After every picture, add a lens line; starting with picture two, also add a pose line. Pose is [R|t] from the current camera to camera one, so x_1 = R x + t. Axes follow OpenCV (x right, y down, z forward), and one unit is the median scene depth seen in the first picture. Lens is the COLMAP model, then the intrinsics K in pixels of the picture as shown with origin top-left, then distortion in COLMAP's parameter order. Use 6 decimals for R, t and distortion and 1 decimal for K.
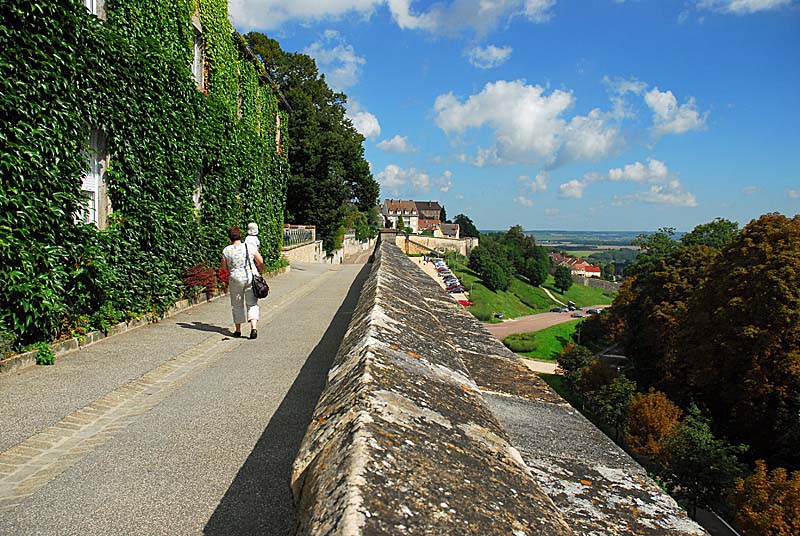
lens RADIAL K [[554.1, 0, 404.9], [0, 554.1, 269.3], [0, 0, 1]] dist [-0.049339, 0.006815]
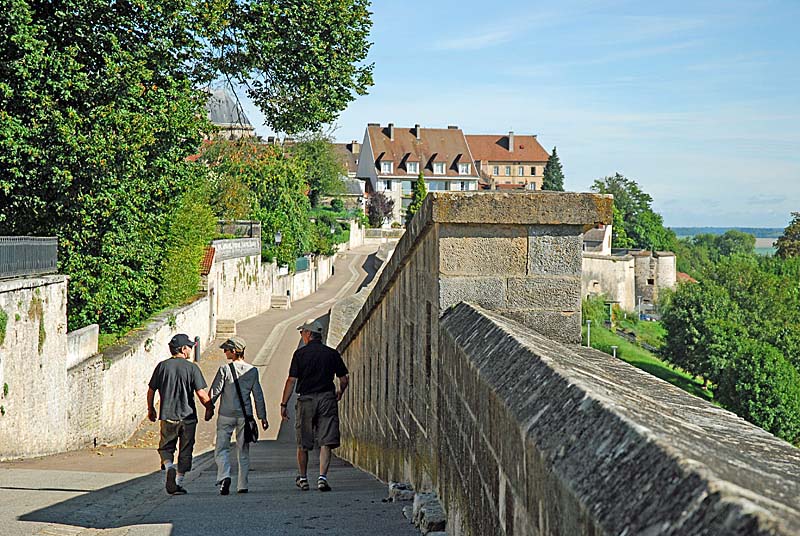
lens RADIAL K [[1357.3, 0, 400.0], [0, 1357.3, 268.4], [0, 0, 1]] dist [0.025533, 0.000000]
pose [[0.999995, -0.000431, 0.003011, -0.020424], [0.000561, 0.999066, -0.043203, -0.017697], [-0.002990, 0.043204, 0.999062, 0.279491]]
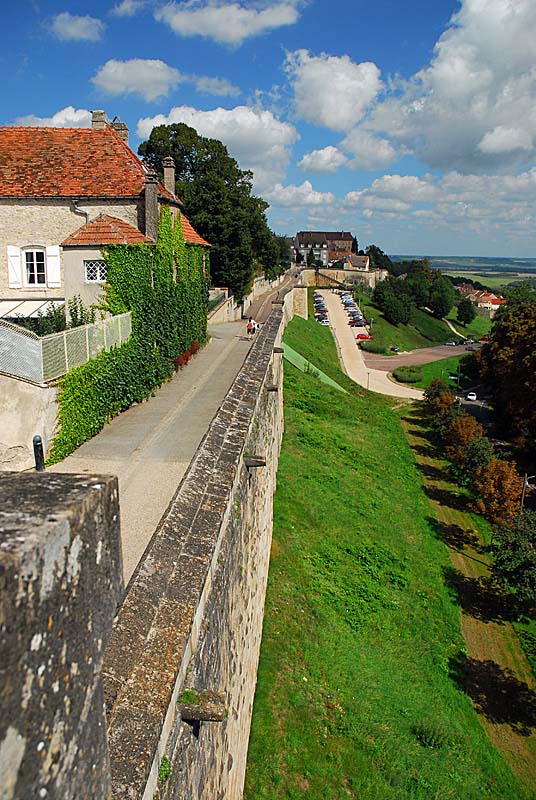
lens RADIAL K [[678.6, 0, 263.0], [0, 678.6, 400.7], [0, 0, 1]] dist [-0.151849, 0.021655]
pose [[0.992949, 0.021415, -0.116593, 0.056517], [0.001195, 0.981689, 0.190488, -0.059063], [0.118538, -0.189285, 0.974741, -0.302013]]
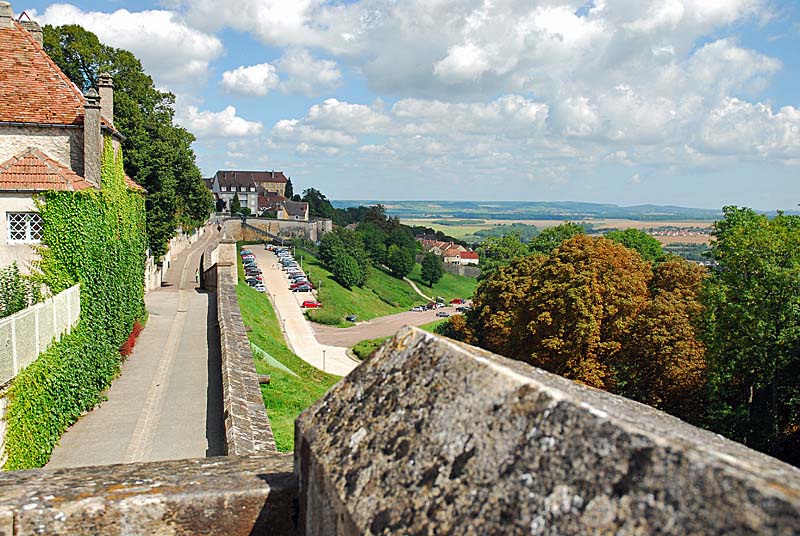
lens RADIAL K [[868.0, 0, 397.9], [0, 868.0, 272.8], [0, 0, 1]] dist [-0.081145, 0.000000]
pose [[0.984623, -0.013410, 0.174180, 0.004186], [0.002252, 0.997941, 0.064103, -0.062567], [-0.174681, -0.062725, 0.982625, -0.295185]]
